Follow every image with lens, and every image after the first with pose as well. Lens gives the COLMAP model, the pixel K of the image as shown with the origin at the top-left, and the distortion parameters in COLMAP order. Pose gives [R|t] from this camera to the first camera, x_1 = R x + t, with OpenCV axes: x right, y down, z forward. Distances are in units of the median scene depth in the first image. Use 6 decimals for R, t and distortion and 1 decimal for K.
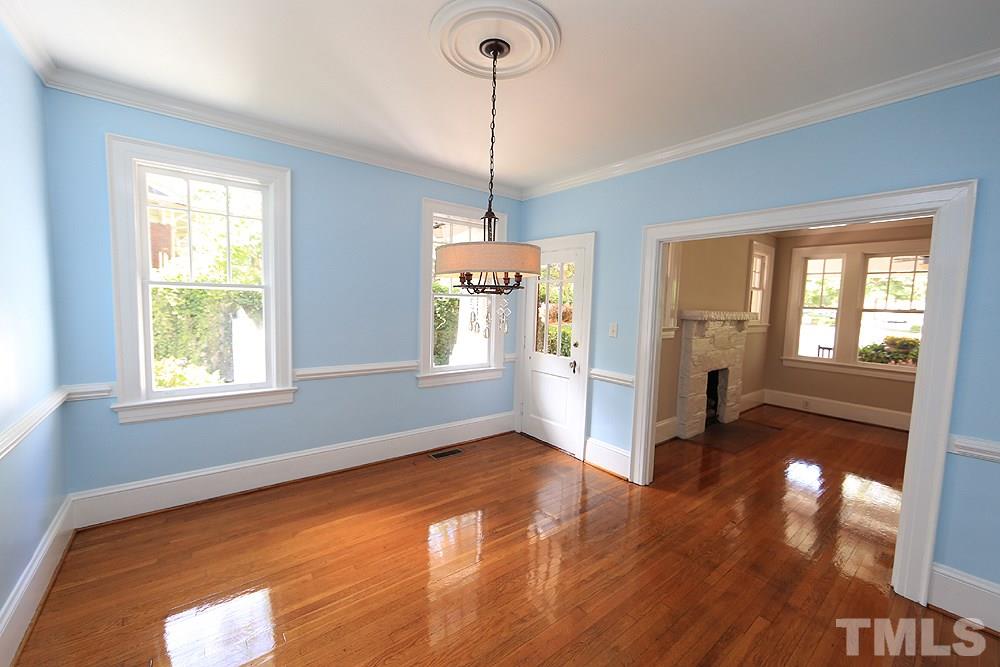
lens RADIAL K [[394.7, 0, 483.5], [0, 394.7, 332.7], [0, 0, 1]] dist [-0.000021, 0.000035]
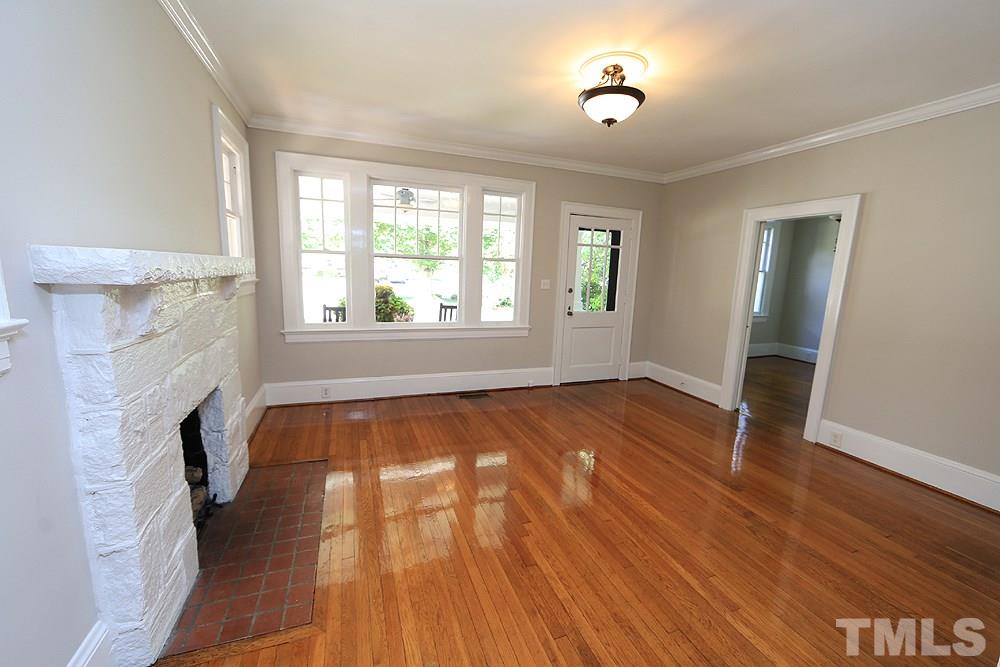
lens RADIAL K [[397.1, 0, 496.9], [0, 397.1, 335.2], [0, 0, 1]] dist [-0.000078, 0.000073]
pose [[0.295006, -0.177635, 0.938838, 0.271147], [0.043782, 0.984048, 0.172432, -0.026396], [-0.954492, -0.009765, 0.298077, 0.509677]]
